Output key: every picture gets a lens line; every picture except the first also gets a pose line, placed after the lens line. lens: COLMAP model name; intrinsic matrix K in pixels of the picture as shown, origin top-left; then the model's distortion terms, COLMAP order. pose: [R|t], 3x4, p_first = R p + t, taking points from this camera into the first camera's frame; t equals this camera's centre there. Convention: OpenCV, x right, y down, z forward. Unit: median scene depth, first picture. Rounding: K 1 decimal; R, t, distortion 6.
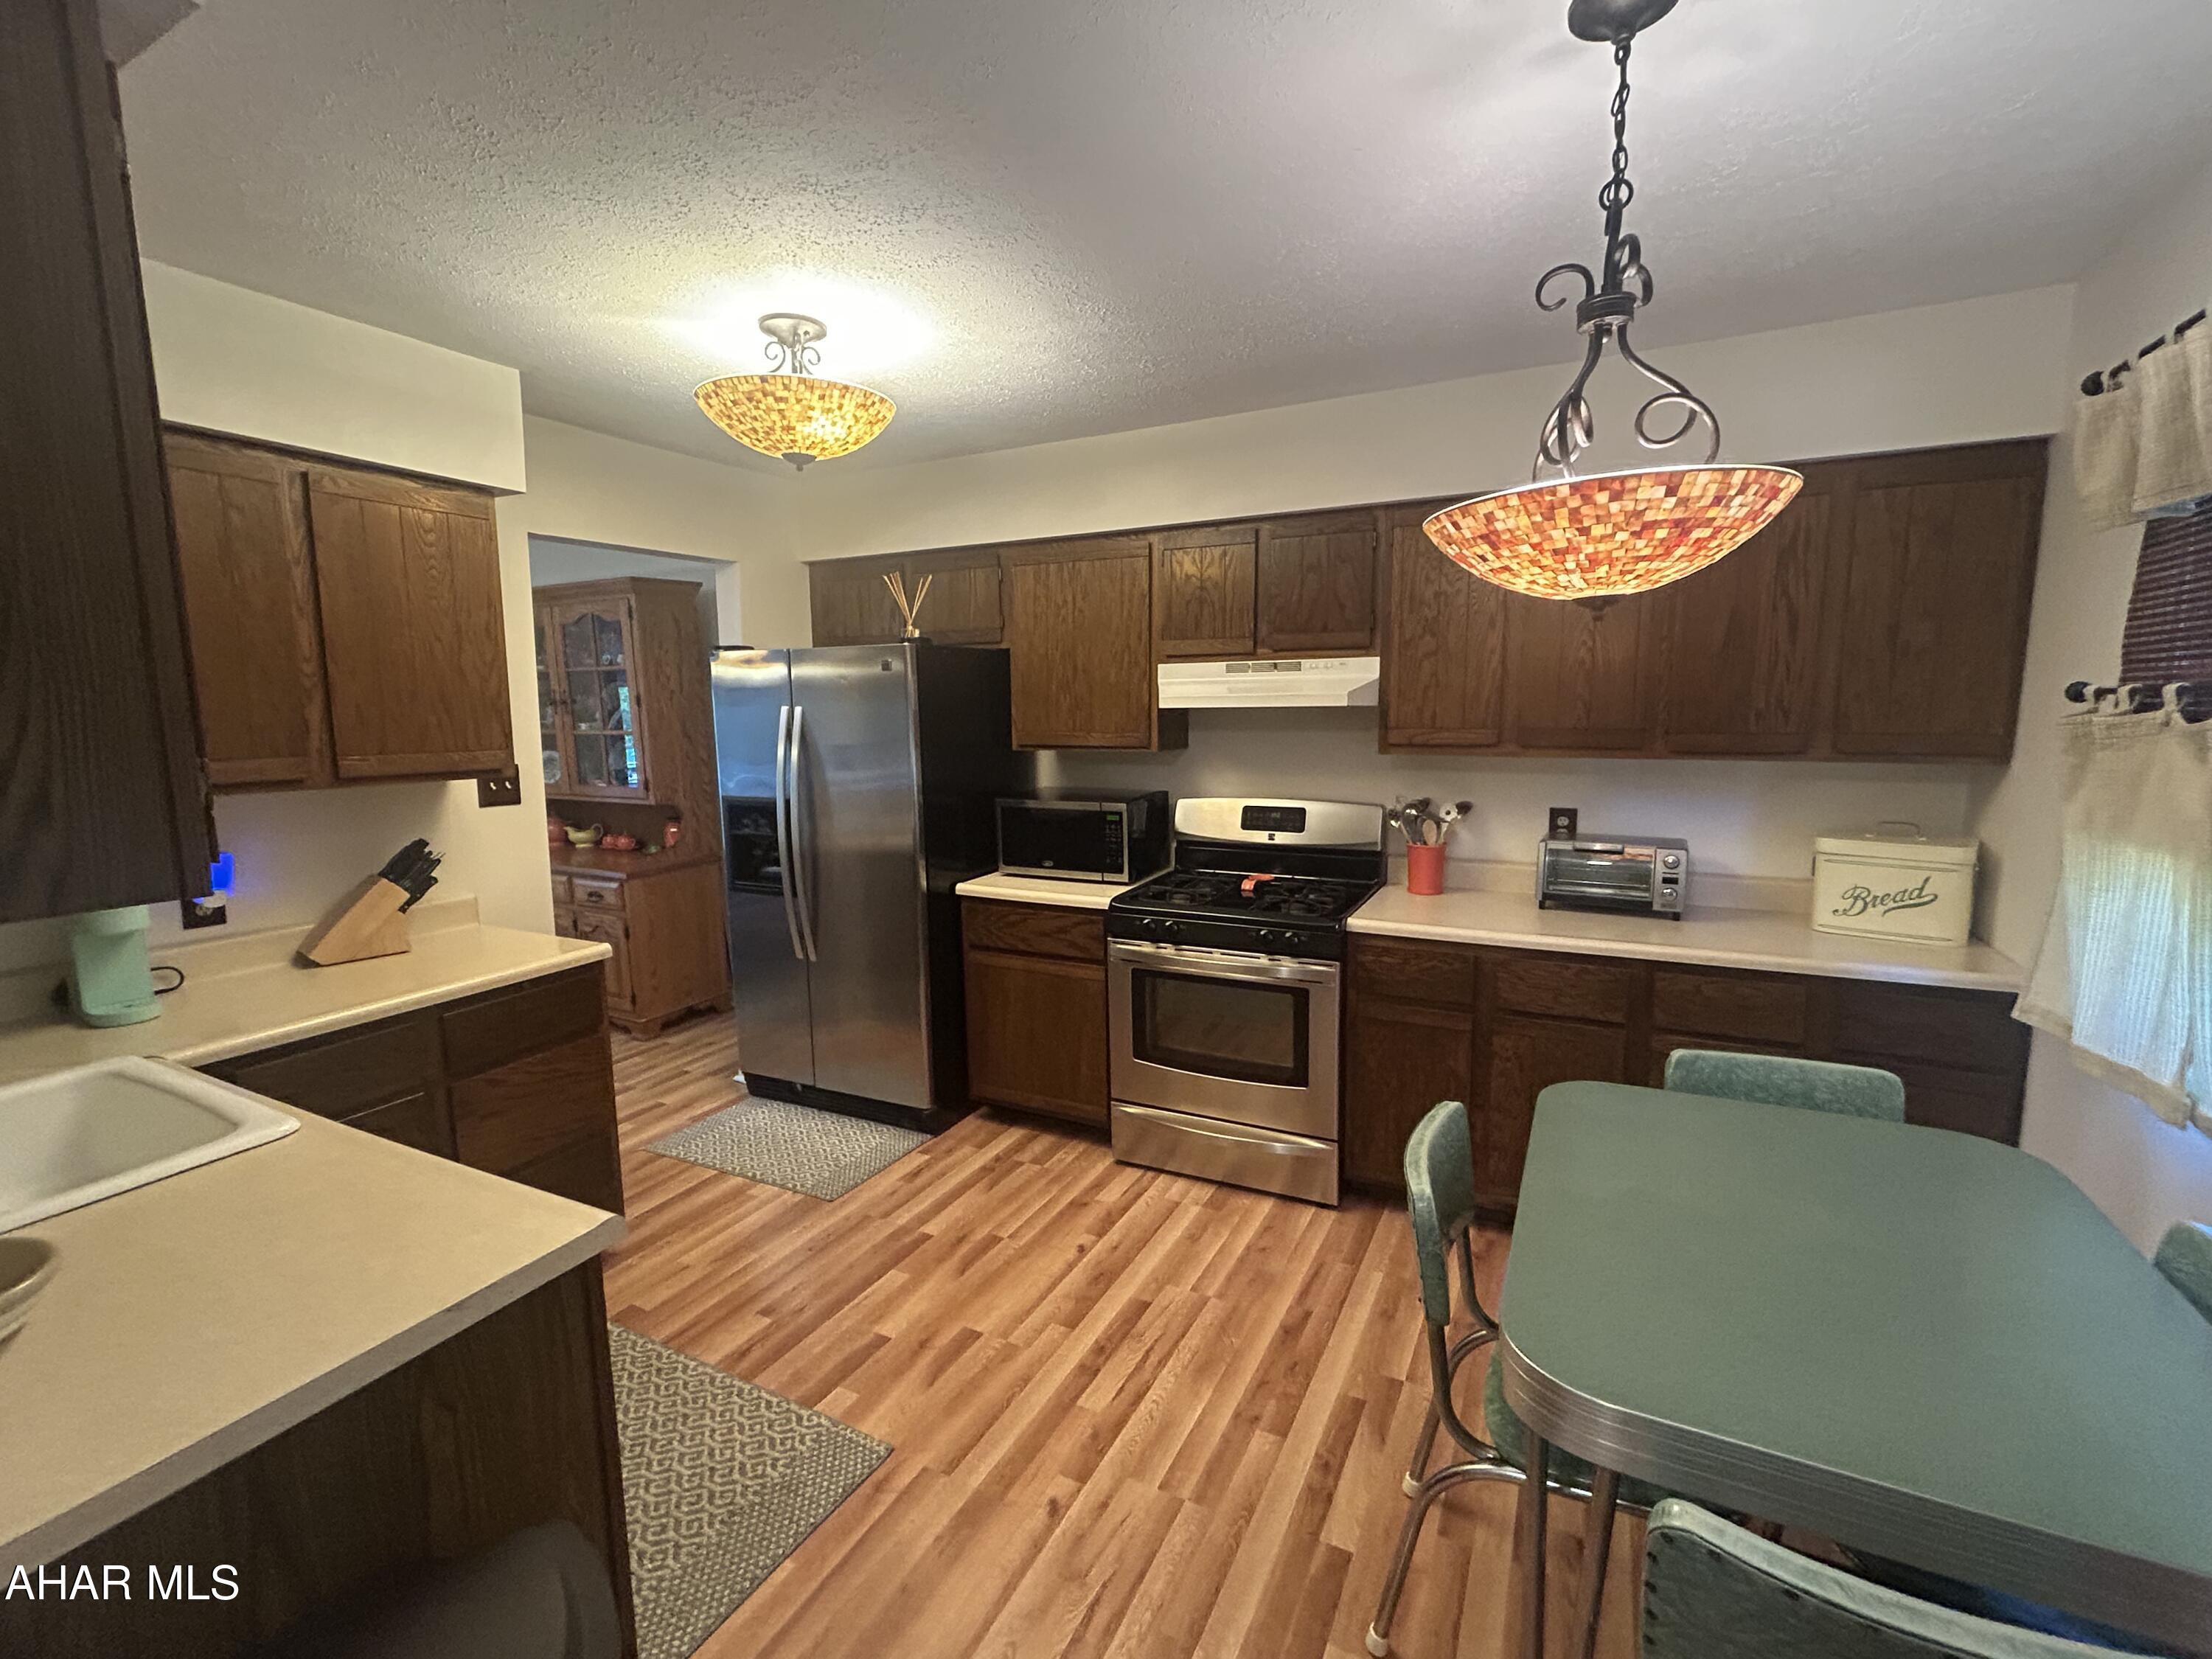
lens RADIAL K [[967.5, 0, 1106.0], [0, 967.5, 829.5], [0, 0, 1]] dist [0.000530, 0.000081]
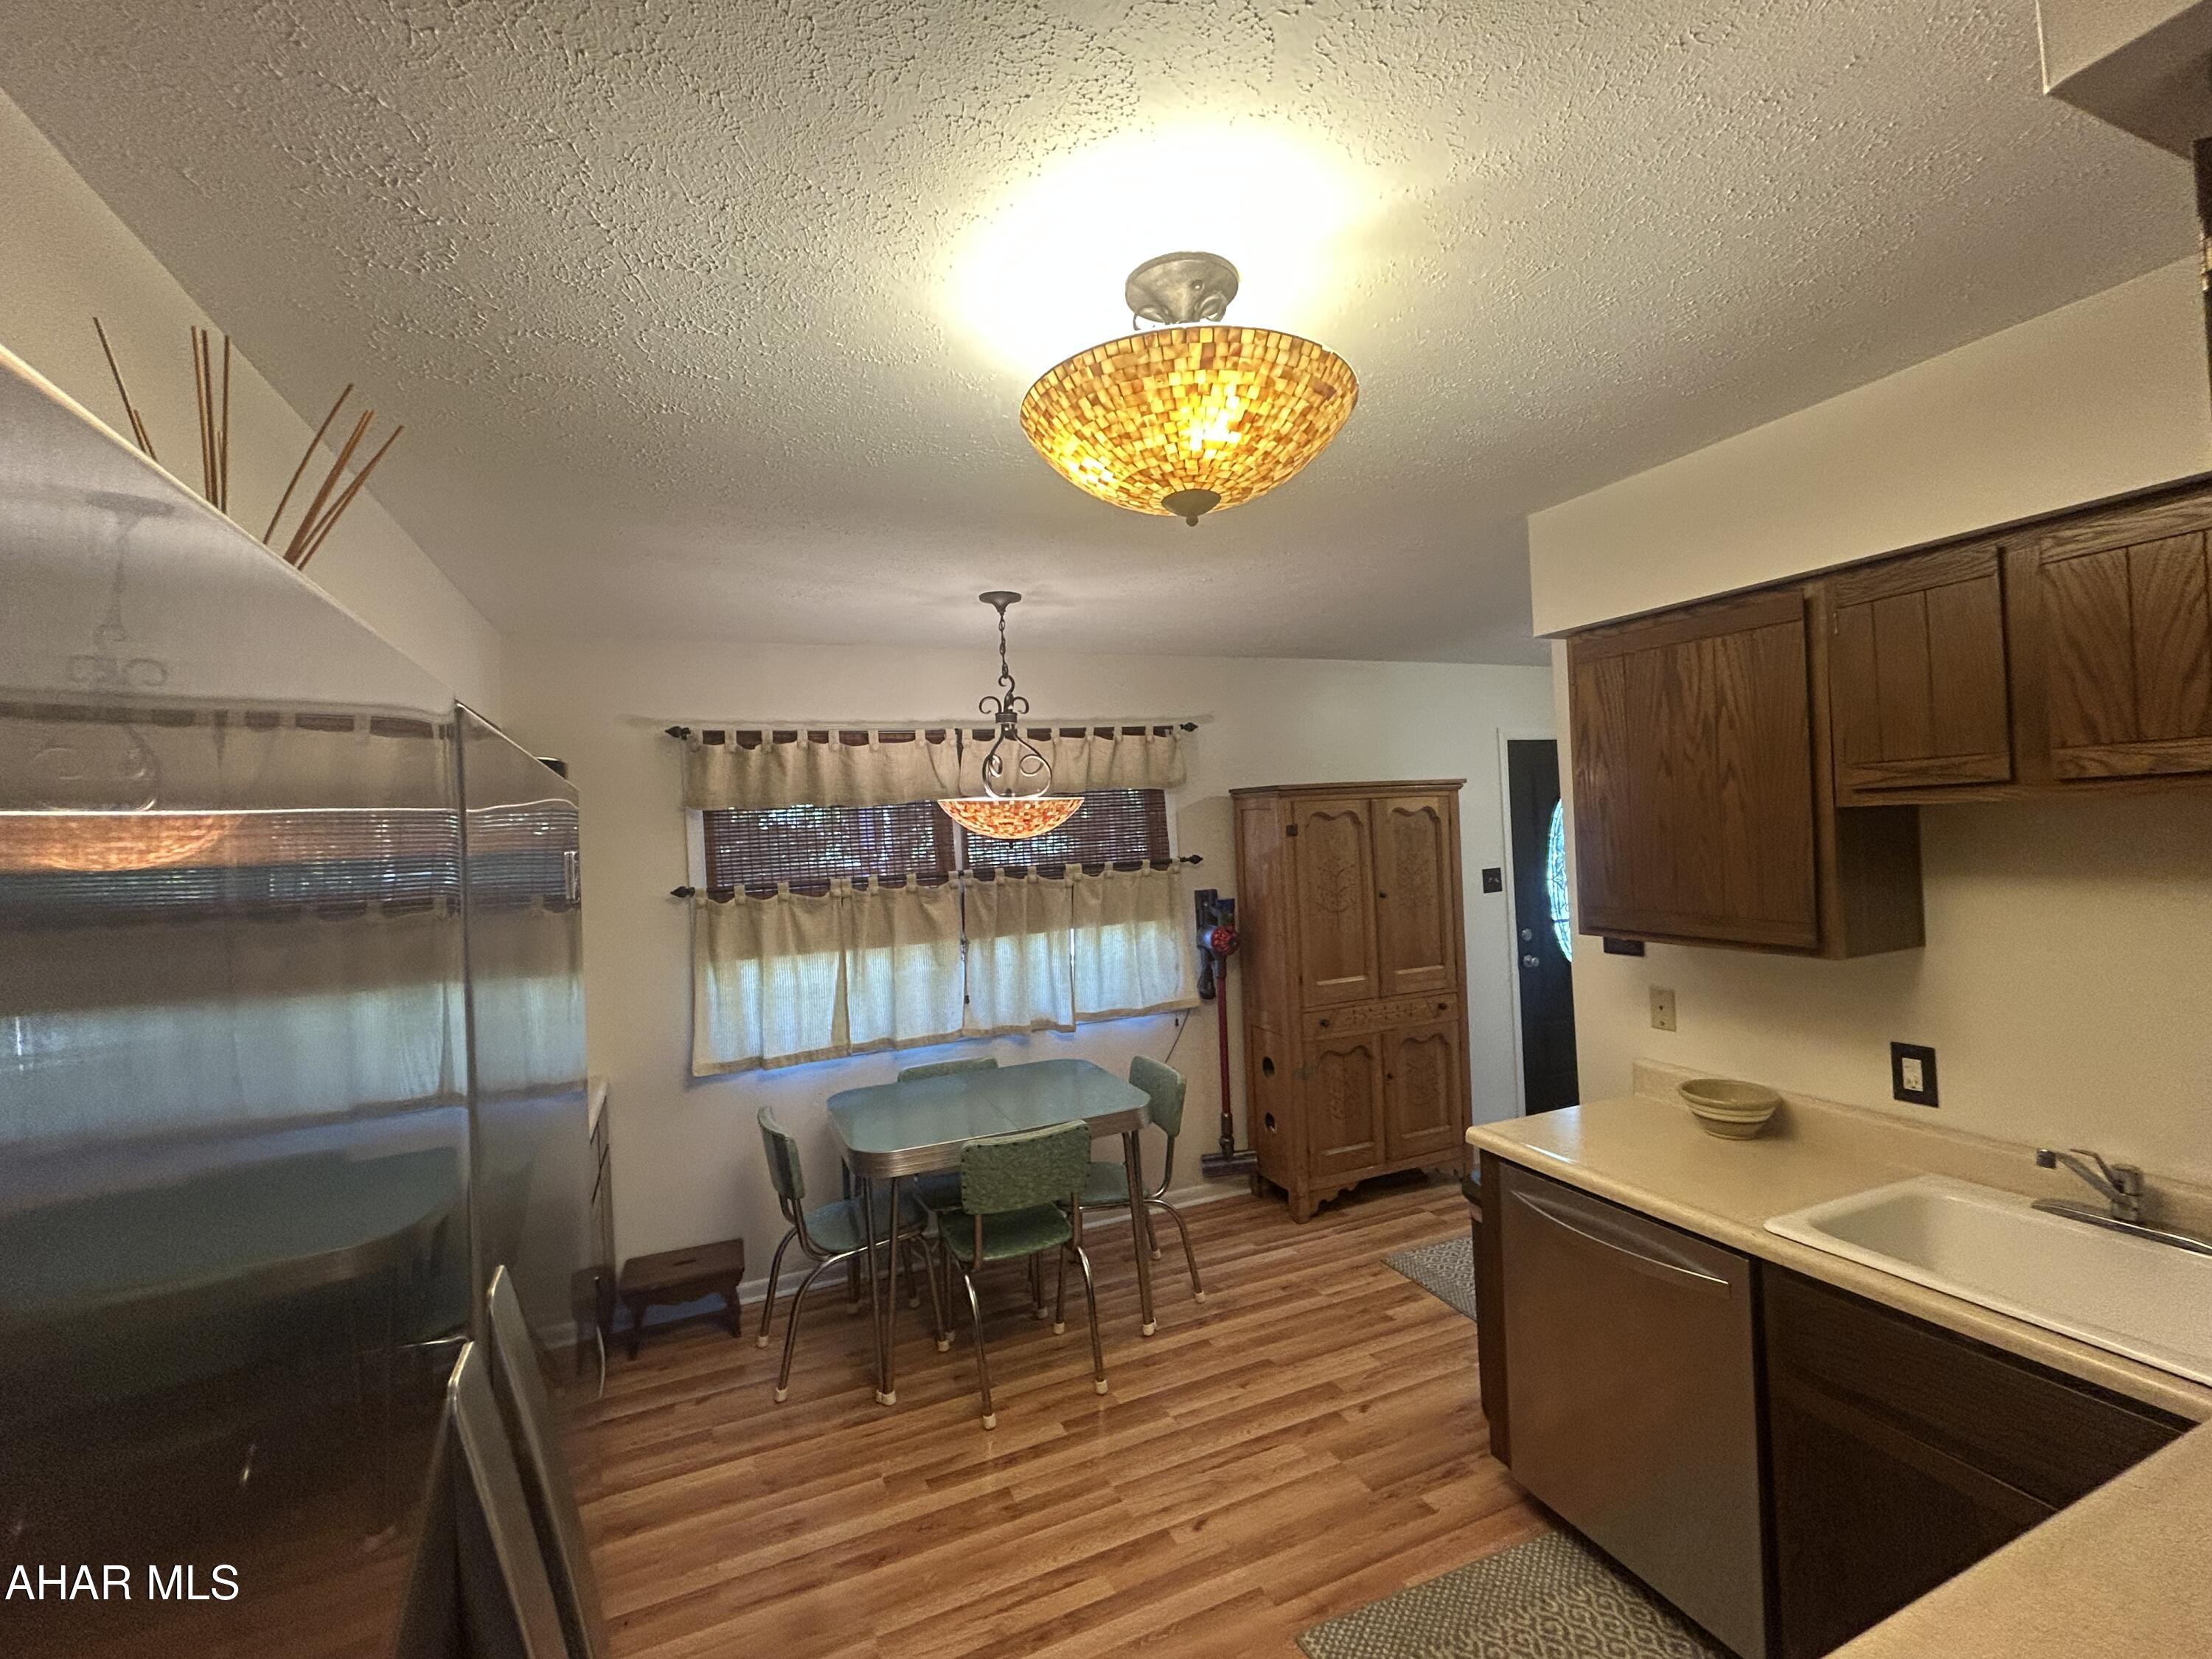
lens RADIAL K [[967.5, 0, 1106.0], [0, 967.5, 829.5], [0, 0, 1]] dist [0.000530, 0.000081]
pose [[-0.771952, 0.051320, 0.633606, -0.728671], [0.139677, 0.986070, 0.090307, -0.285717], [-0.620145, 0.158213, -0.768368, 1.728817]]
